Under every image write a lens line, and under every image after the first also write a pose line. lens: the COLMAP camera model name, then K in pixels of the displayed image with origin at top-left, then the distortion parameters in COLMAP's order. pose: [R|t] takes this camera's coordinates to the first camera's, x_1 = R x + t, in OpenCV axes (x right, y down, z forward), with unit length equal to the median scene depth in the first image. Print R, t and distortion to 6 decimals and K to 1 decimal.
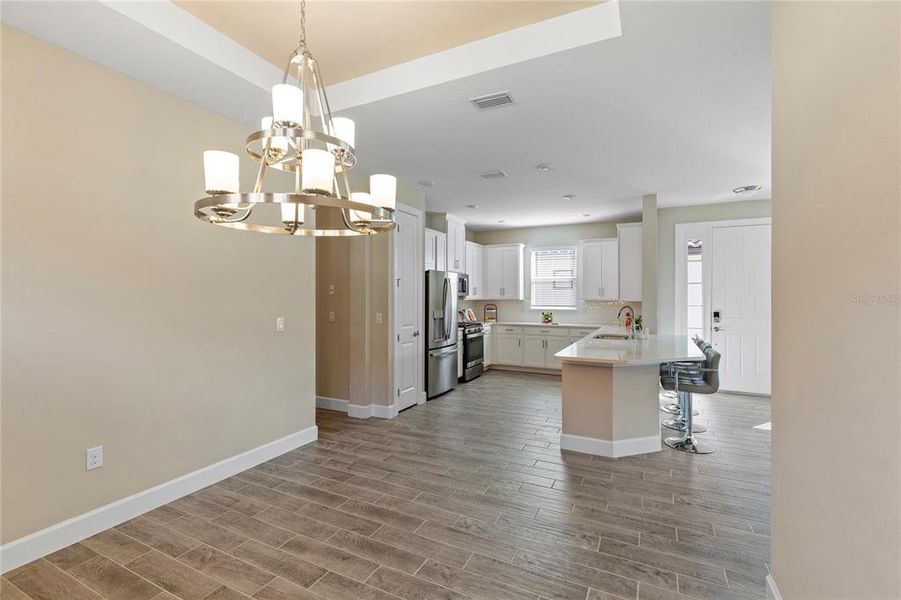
lens RADIAL K [[411.7, 0, 423.6], [0, 411.7, 293.4], [0, 0, 1]] dist [-0.000043, -0.000105]
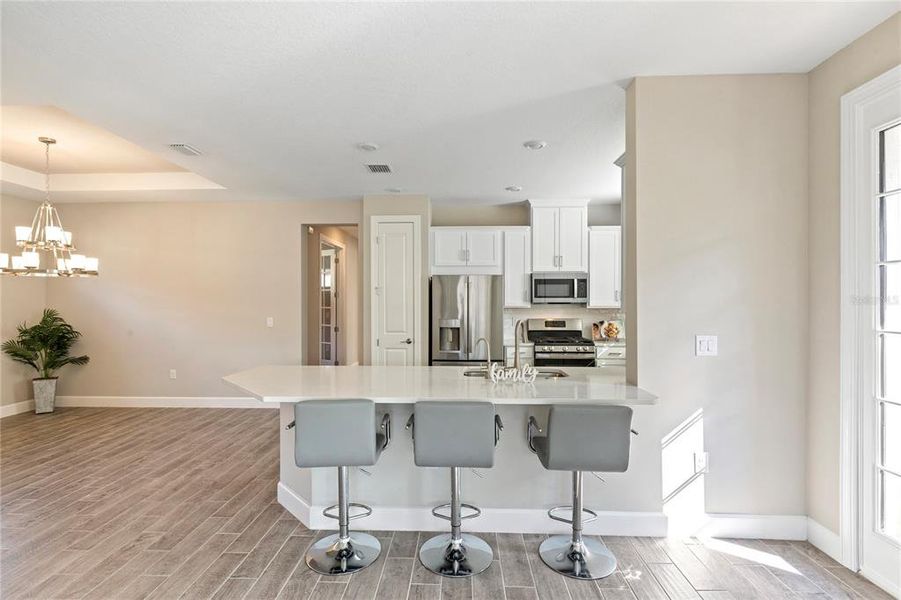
lens RADIAL K [[411.7, 0, 446.6], [0, 411.7, 301.4], [0, 0, 1]] dist [-0.000043, -0.000105]
pose [[0.443982, -0.007118, -0.896007, 1.727033], [0.007028, 0.999965, -0.004462, 0.011533], [0.896008, -0.004316, 0.444017, 1.203482]]
